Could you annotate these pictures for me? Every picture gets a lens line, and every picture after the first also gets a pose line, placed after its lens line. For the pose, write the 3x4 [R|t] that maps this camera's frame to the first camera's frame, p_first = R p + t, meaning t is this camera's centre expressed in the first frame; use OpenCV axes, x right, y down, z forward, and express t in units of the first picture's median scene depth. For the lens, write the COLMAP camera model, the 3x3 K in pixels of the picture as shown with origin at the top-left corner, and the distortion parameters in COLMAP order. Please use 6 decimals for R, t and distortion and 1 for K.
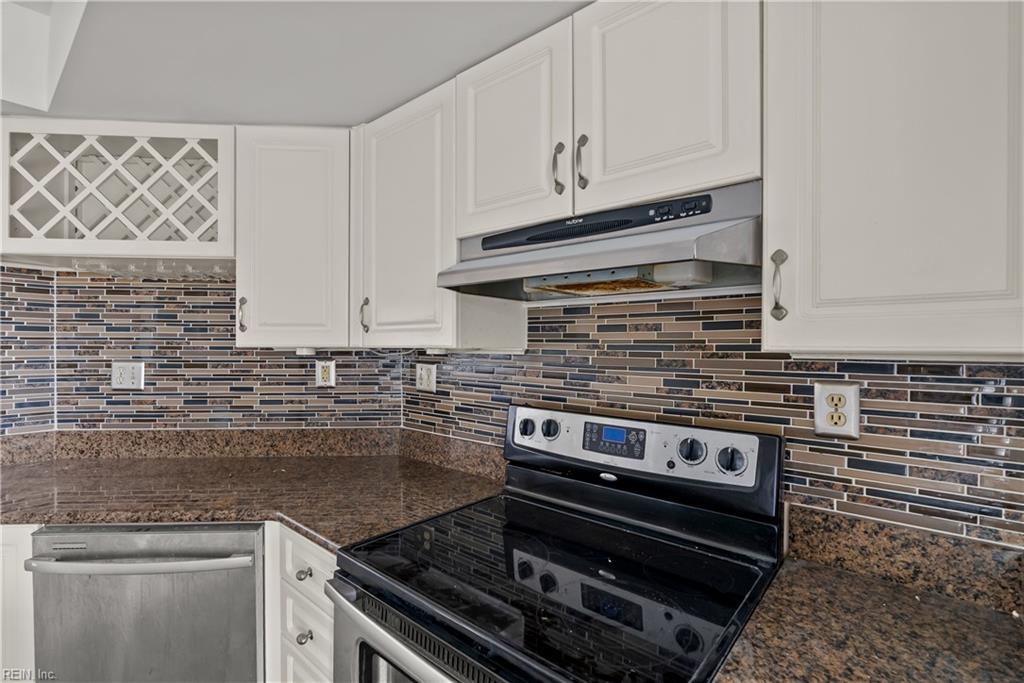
lens RADIAL K [[465.6, 0, 552.0], [0, 465.6, 346.7], [0, 0, 1]] dist [-0.012718, 0.003659]
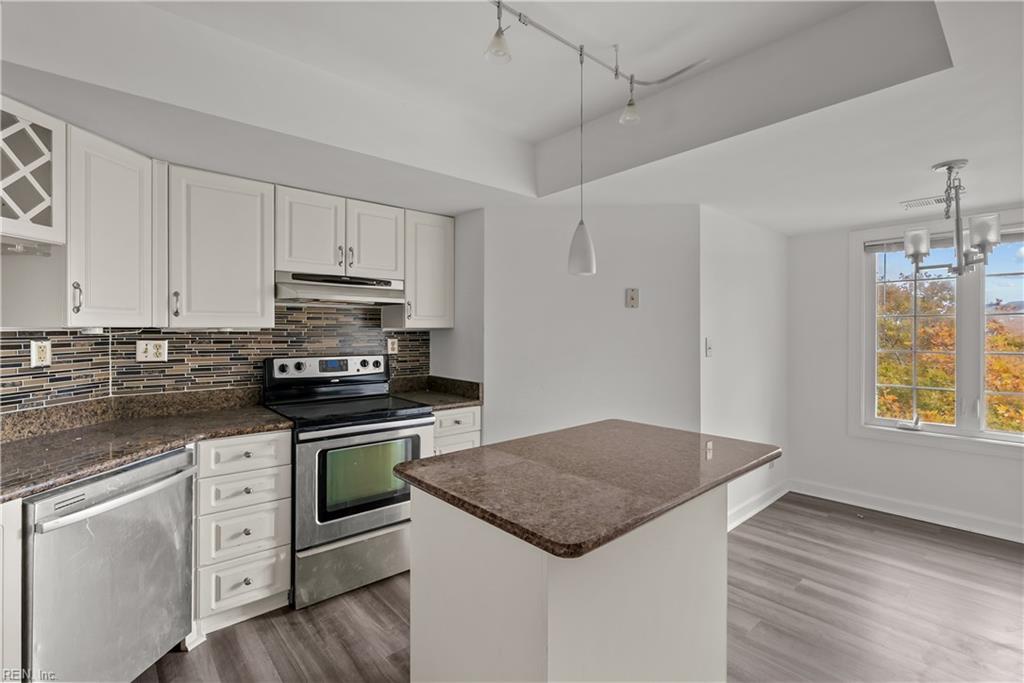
lens RADIAL K [[465.6, 0, 515.2], [0, 465.6, 332.6], [0, 0, 1]] dist [-0.012718, 0.003659]
pose [[0.132102, -0.010324, 0.991182, -1.405996], [0.003616, 0.999944, 0.009933, 0.006394], [-0.991230, 0.002272, 0.132132, -0.162887]]
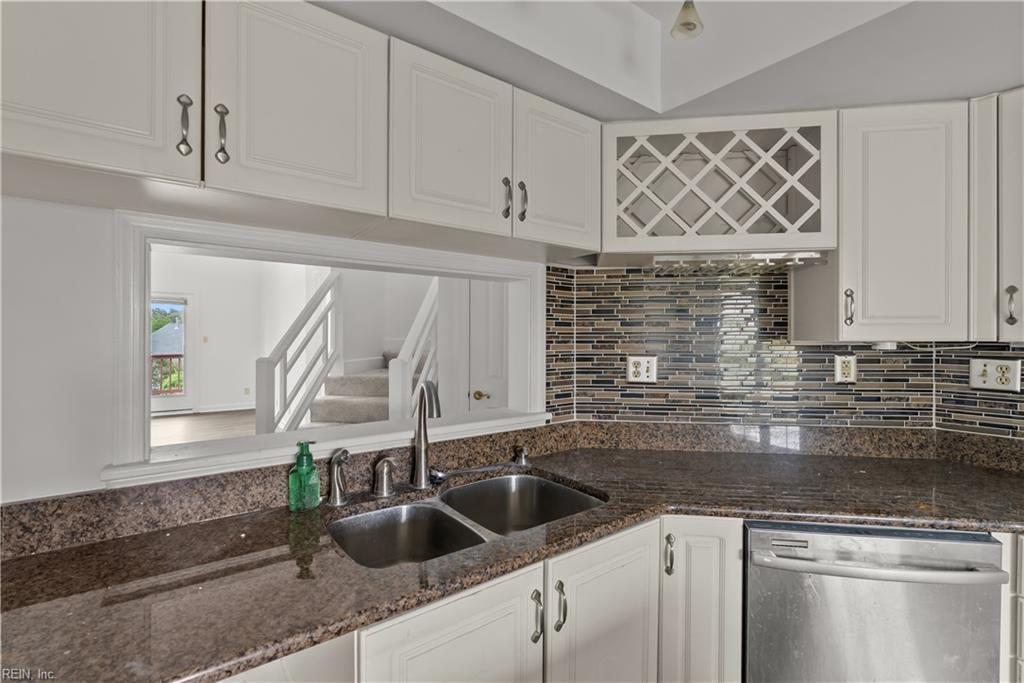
lens RADIAL K [[465.6, 0, 517.8], [0, 465.6, 337.4], [0, 0, 1]] dist [-0.012718, 0.003659]
pose [[0.975437, -0.003798, -0.220247, -0.971350], [0.003331, 0.999991, -0.002493, -0.006403], [0.220254, 0.001698, 0.975441, -0.068177]]
